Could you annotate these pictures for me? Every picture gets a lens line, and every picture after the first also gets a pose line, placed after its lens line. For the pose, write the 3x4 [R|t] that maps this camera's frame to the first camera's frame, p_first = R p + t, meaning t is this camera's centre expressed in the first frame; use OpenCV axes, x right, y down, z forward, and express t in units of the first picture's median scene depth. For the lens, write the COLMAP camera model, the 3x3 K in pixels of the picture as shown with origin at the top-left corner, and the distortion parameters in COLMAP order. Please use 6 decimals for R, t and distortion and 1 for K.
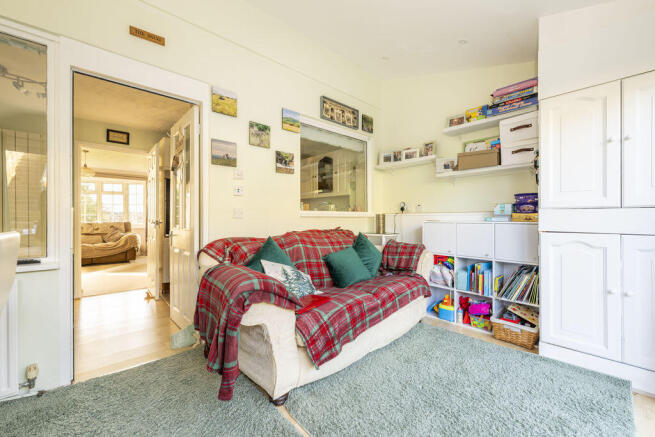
lens RADIAL K [[267.0, 0, 327.7], [0, 267.0, 218.6], [0, 0, 1]] dist [0.001031, -0.000142]
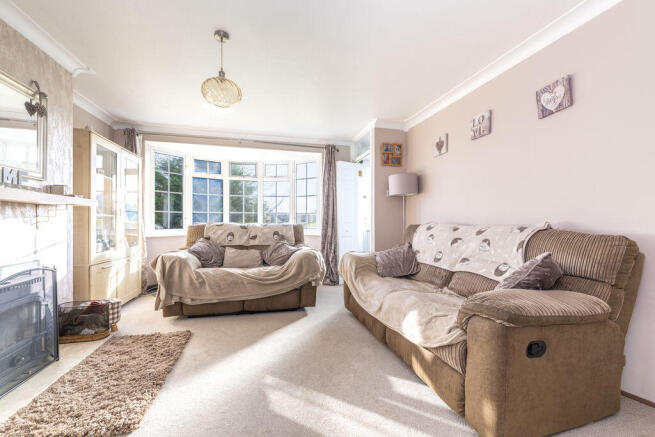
lens RADIAL K [[267.0, 0, 325.7], [0, 267.0, 217.9], [0, 0, 1]] dist [0.001031, -0.000142]
pose [[0.883013, 0.007255, -0.469293, -3.119579], [-0.004735, 0.999967, 0.006550, -0.032547], [0.469325, -0.003562, 0.883018, 3.825157]]
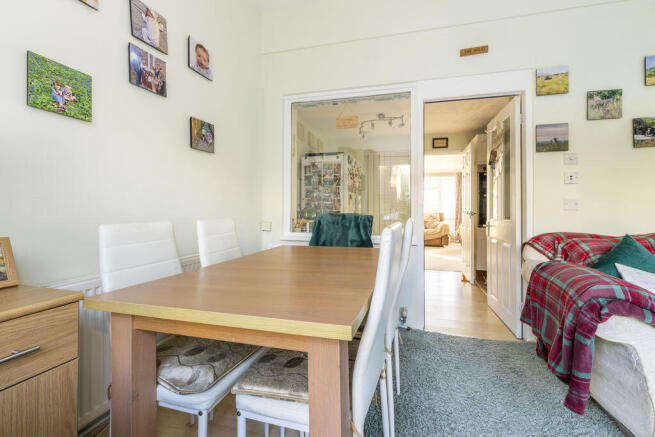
lens RADIAL K [[267.0, 0, 345.9], [0, 267.0, 205.6], [0, 0, 1]] dist [0.001031, -0.000142]
pose [[0.556339, -0.008463, -0.830912, -0.026568], [-0.005349, 0.999891, -0.013766, 0.000023], [0.830938, 0.012104, 0.556233, -0.070863]]
